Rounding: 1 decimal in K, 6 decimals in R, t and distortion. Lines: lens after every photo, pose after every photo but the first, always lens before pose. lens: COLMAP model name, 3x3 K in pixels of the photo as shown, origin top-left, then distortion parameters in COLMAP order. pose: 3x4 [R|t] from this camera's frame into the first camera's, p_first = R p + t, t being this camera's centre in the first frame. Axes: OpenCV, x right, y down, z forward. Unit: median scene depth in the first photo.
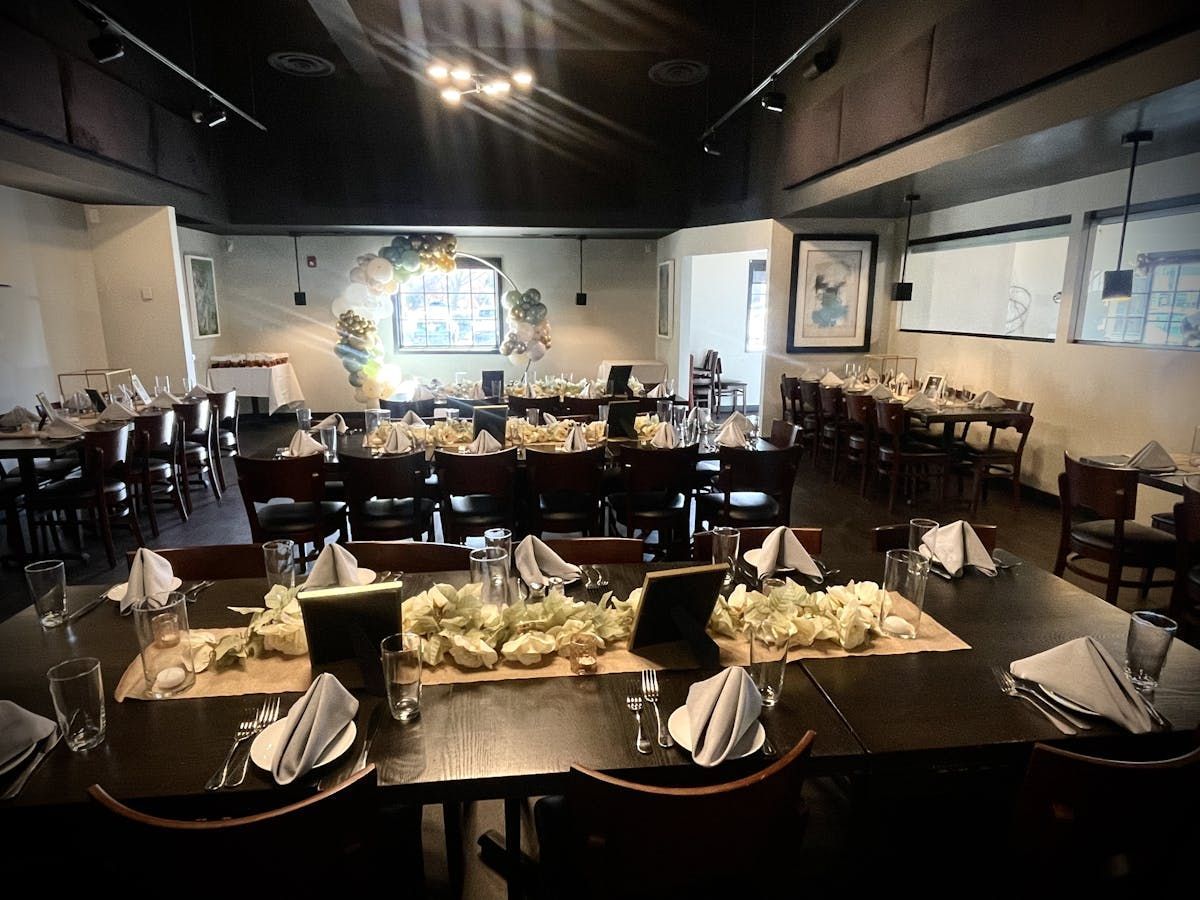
lens RADIAL K [[725.0, 0, 591.7], [0, 725.0, 469.4], [0, 0, 1]] dist [-0.001909, -0.001659]
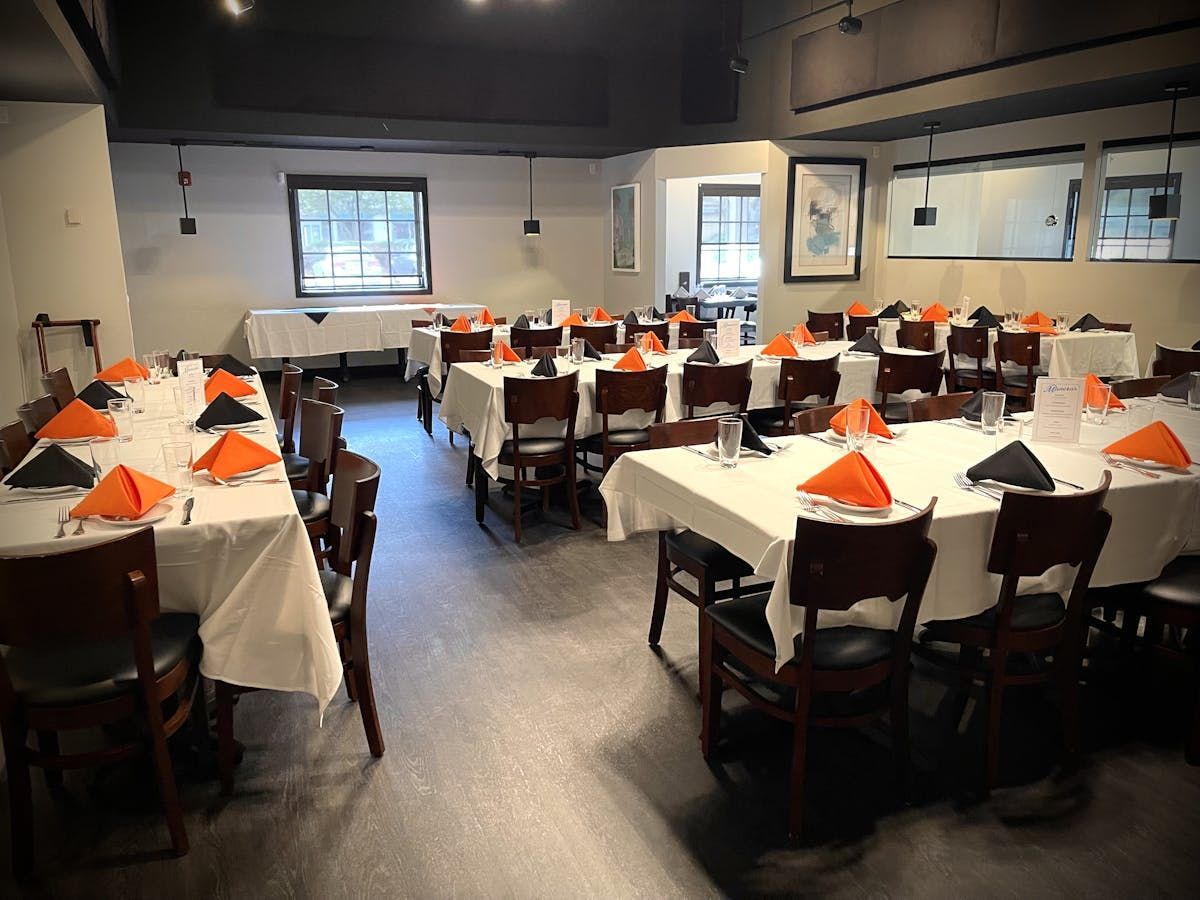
lens RADIAL K [[942.8, 0, 600.1], [0, 942.8, 463.7], [0, 0, 1]] dist [0.030199, -0.007116]
pose [[0.959717, -0.068978, 0.272371, -0.270736], [0.067113, 0.997614, 0.016171, 0.033633], [-0.272836, 0.002760, 0.962057, -0.105670]]
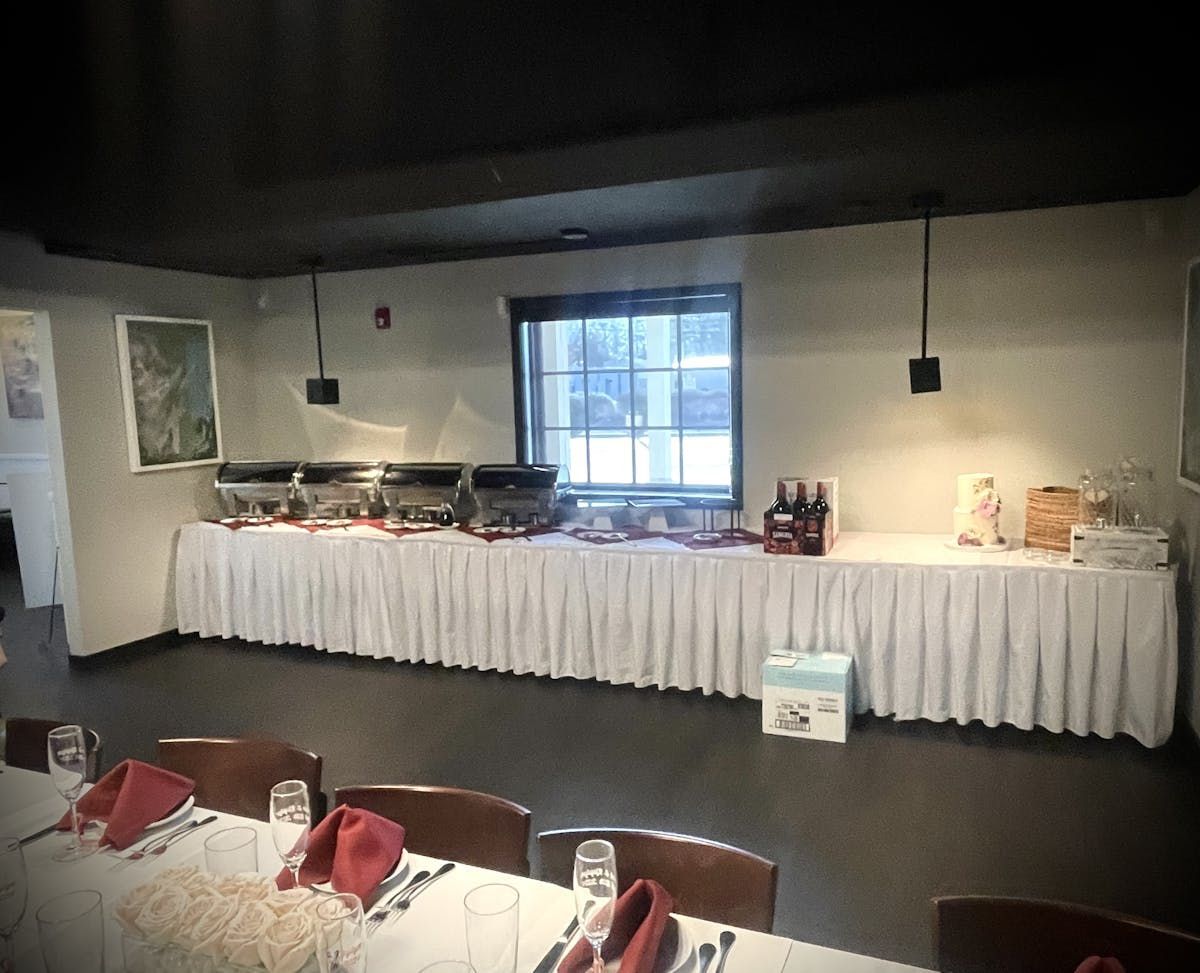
lens RADIAL K [[874.6, 0, 633.7], [0, 874.6, 488.0], [0, 0, 1]] dist [0.006243, 0.003241]
pose [[0.873454, 0.035441, -0.485615, 0.073885], [-0.083275, 0.993526, -0.077274, -0.142194], [0.479733, 0.107934, 0.870751, 0.591330]]
